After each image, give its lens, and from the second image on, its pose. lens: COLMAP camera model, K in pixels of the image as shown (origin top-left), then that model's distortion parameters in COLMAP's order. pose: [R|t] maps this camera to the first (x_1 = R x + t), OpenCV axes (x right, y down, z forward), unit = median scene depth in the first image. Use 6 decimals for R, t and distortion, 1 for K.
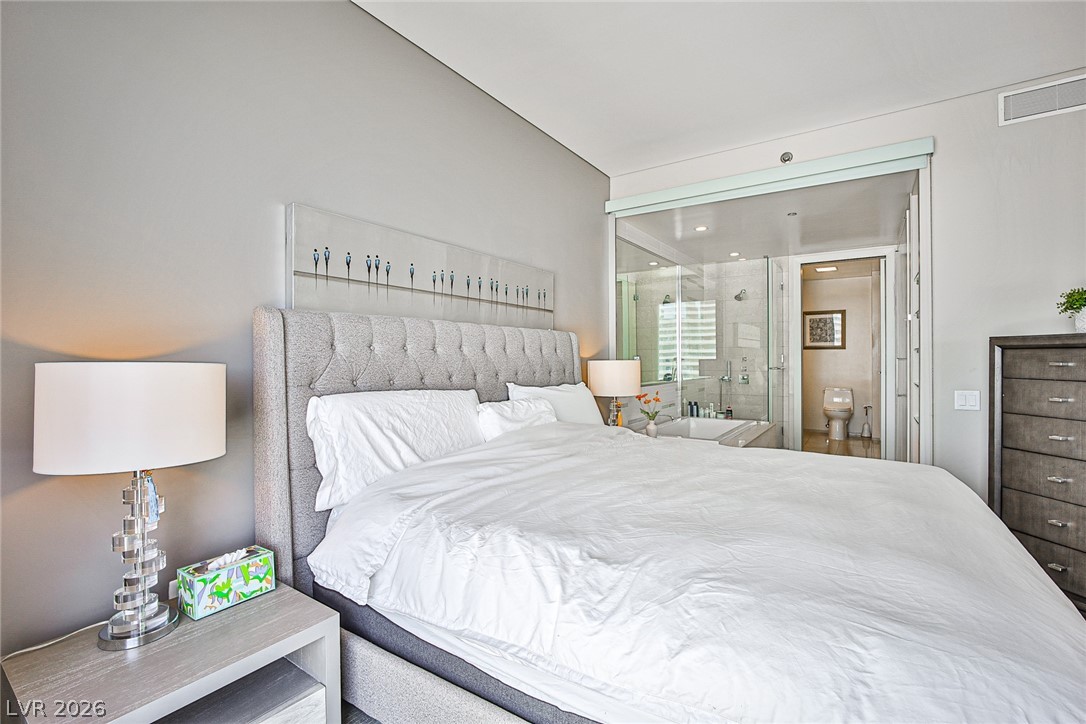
lens RADIAL K [[486.7, 0, 545.1], [0, 486.7, 354.4], [0, 0, 1]] dist [0.000181, 0.000450]
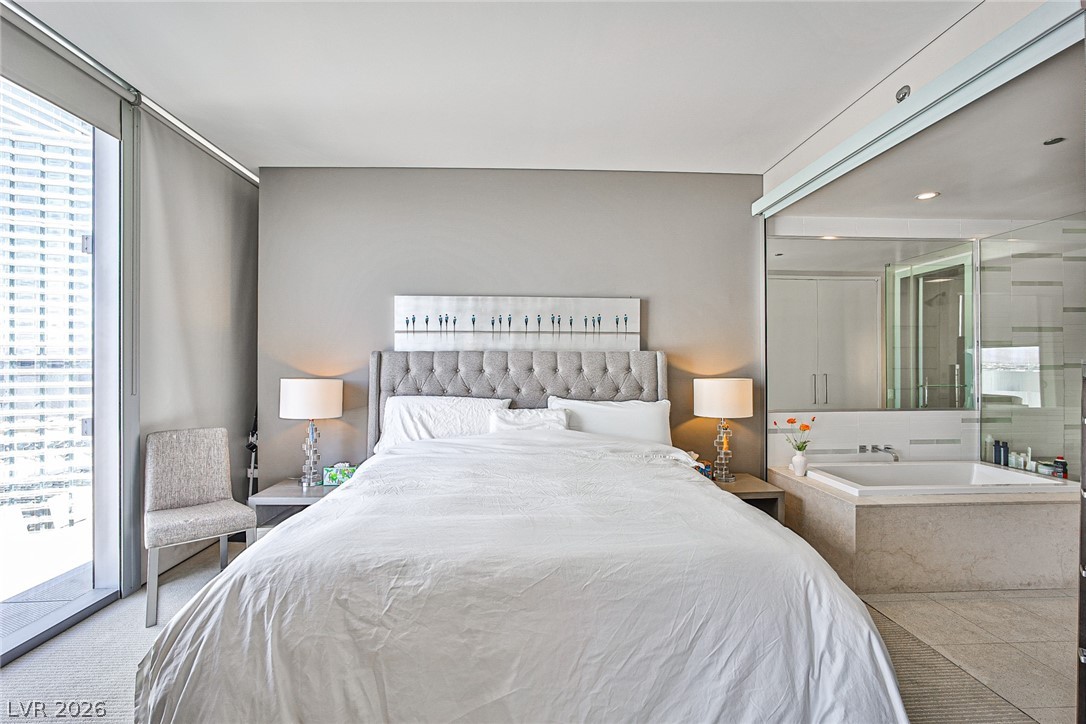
lens RADIAL K [[486.7, 0, 547.2], [0, 486.7, 365.6], [0, 0, 1]] dist [0.000181, 0.000450]
pose [[0.602509, 0.006632, -0.798084, 0.980644], [0.004765, 0.999918, 0.011906, -0.038131], [0.798098, -0.010976, 0.602428, 0.228613]]
